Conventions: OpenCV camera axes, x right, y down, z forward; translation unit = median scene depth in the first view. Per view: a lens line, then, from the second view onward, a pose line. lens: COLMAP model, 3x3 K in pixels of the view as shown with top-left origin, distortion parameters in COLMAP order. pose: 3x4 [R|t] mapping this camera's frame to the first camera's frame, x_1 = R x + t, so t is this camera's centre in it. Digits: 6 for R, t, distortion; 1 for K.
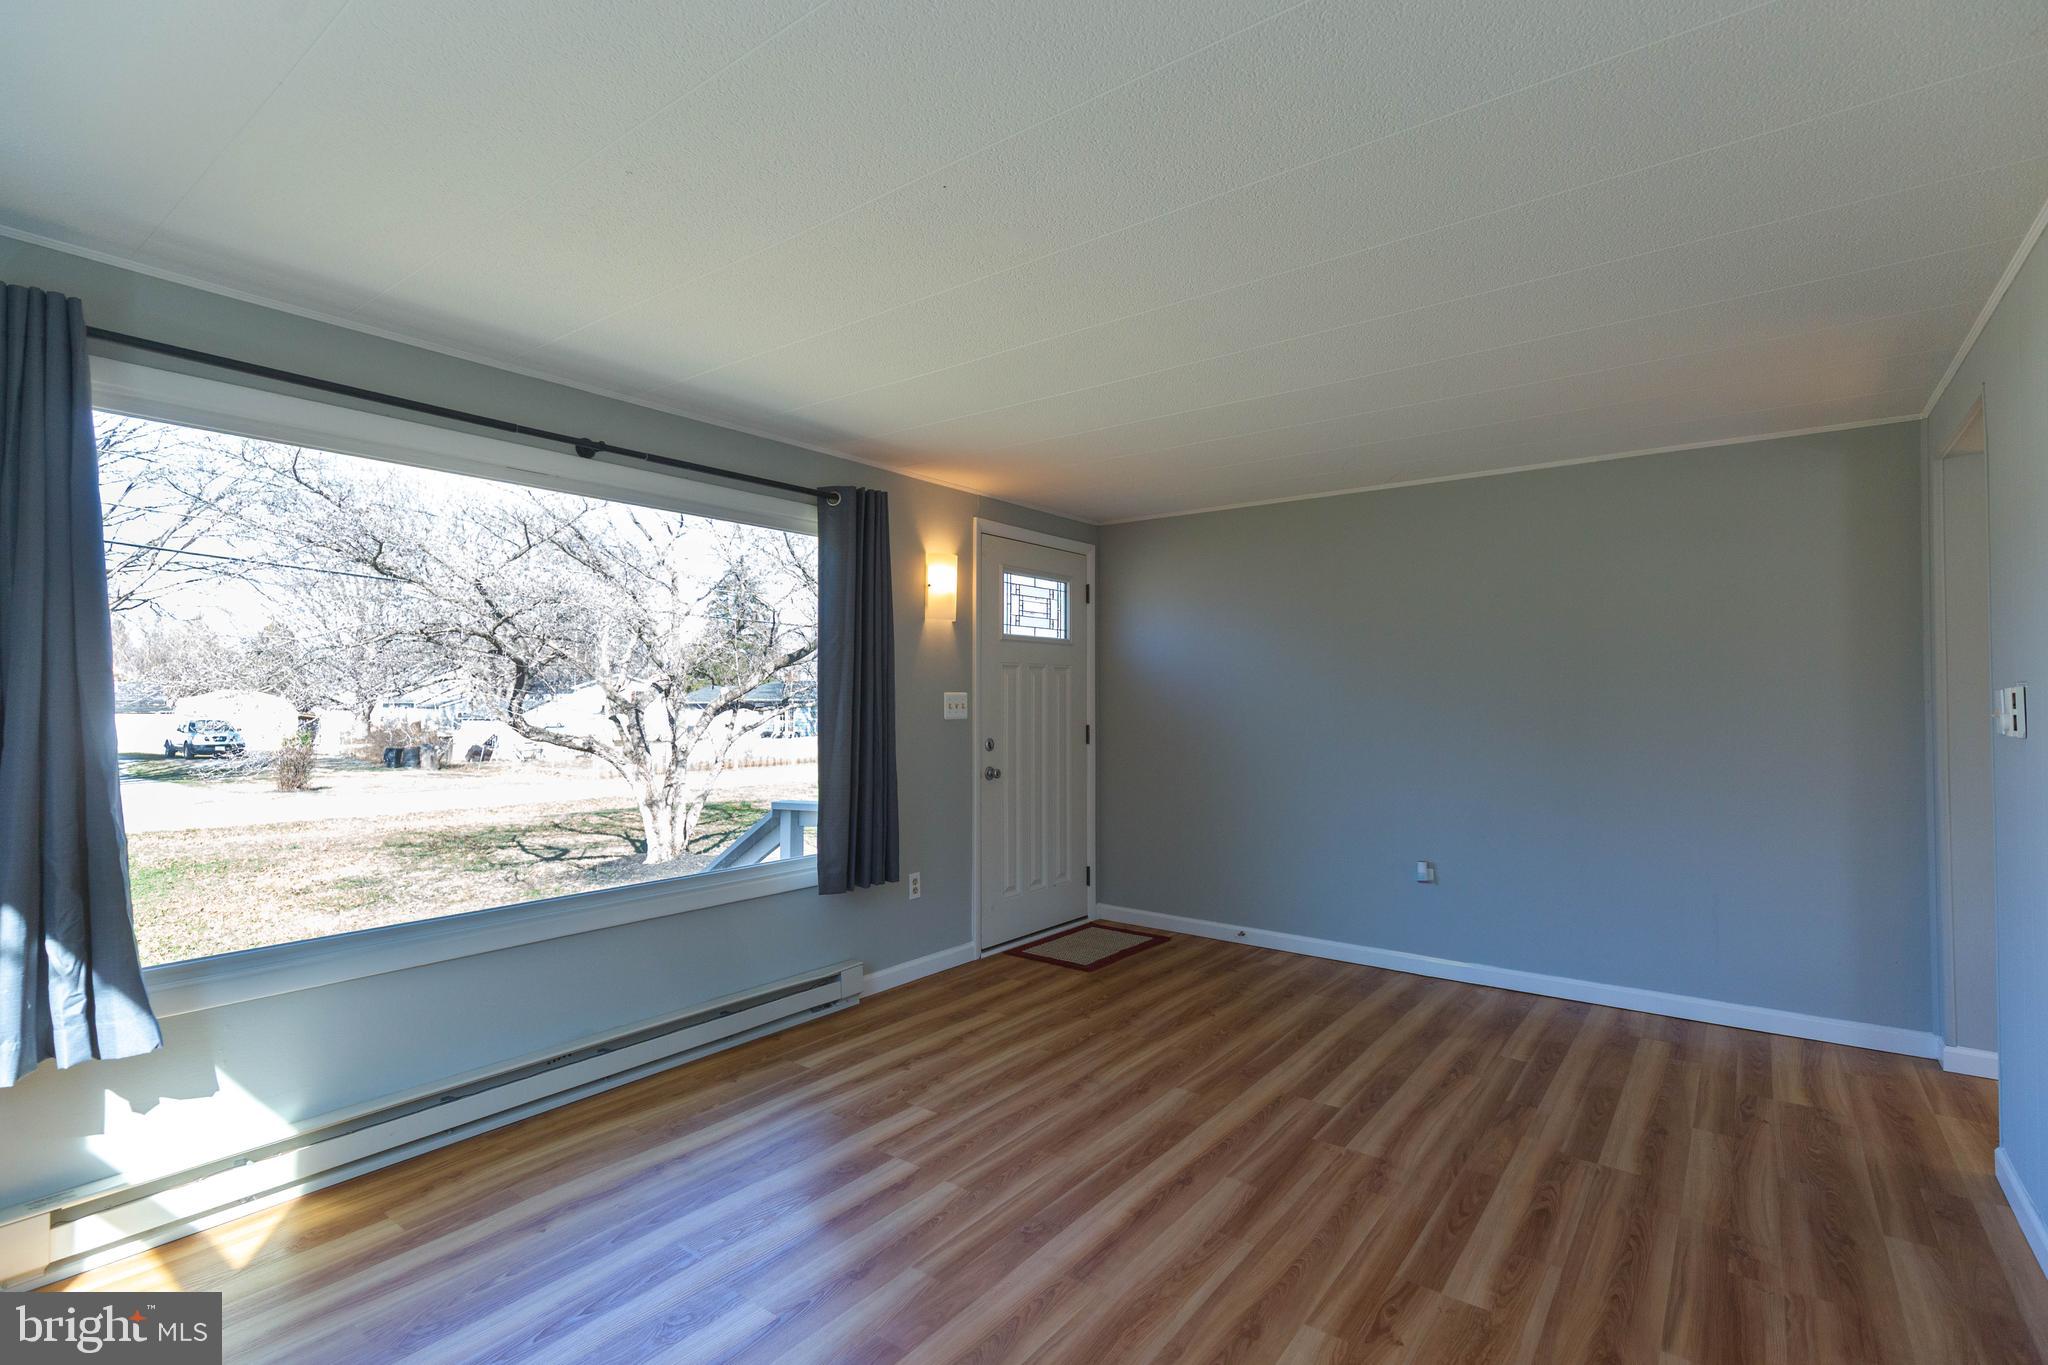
lens RADIAL K [[904.5, 0, 1076.1], [0, 904.5, 695.7], [0, 0, 1]] dist [0.000552, 0.000439]
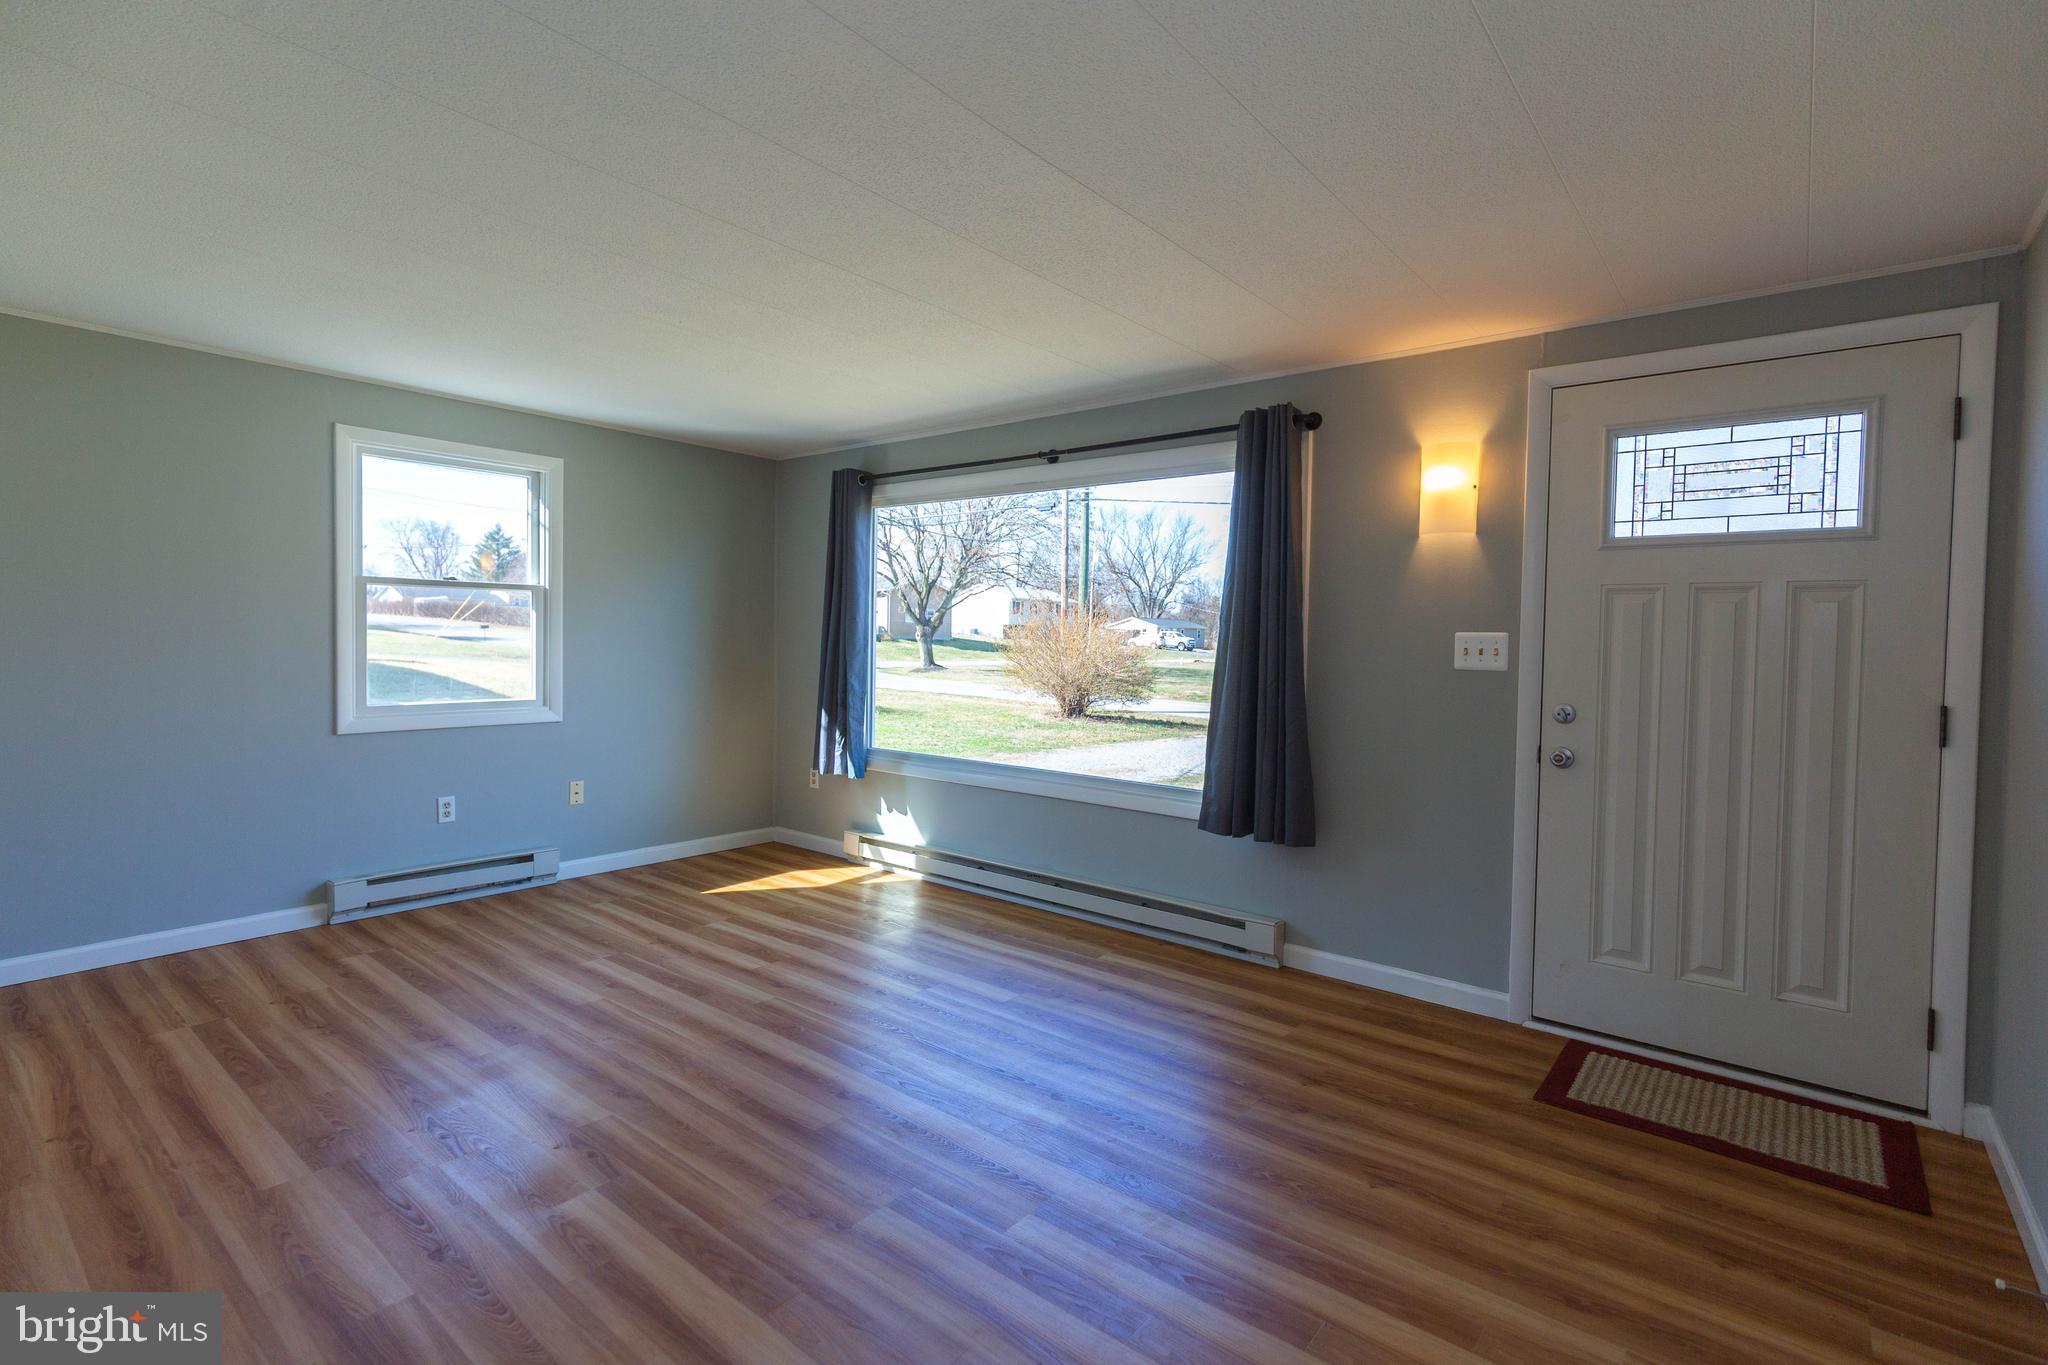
lens RADIAL K [[958.9, 0, 1003.1], [0, 958.9, 660.3], [0, 0, 1]] dist [0.011095, -0.000271]
pose [[-0.048211, 0.020560, -0.998626, 0.781698], [-0.020258, 0.999562, 0.021558, 0.012806], [0.998632, 0.021270, -0.047773, 0.805166]]
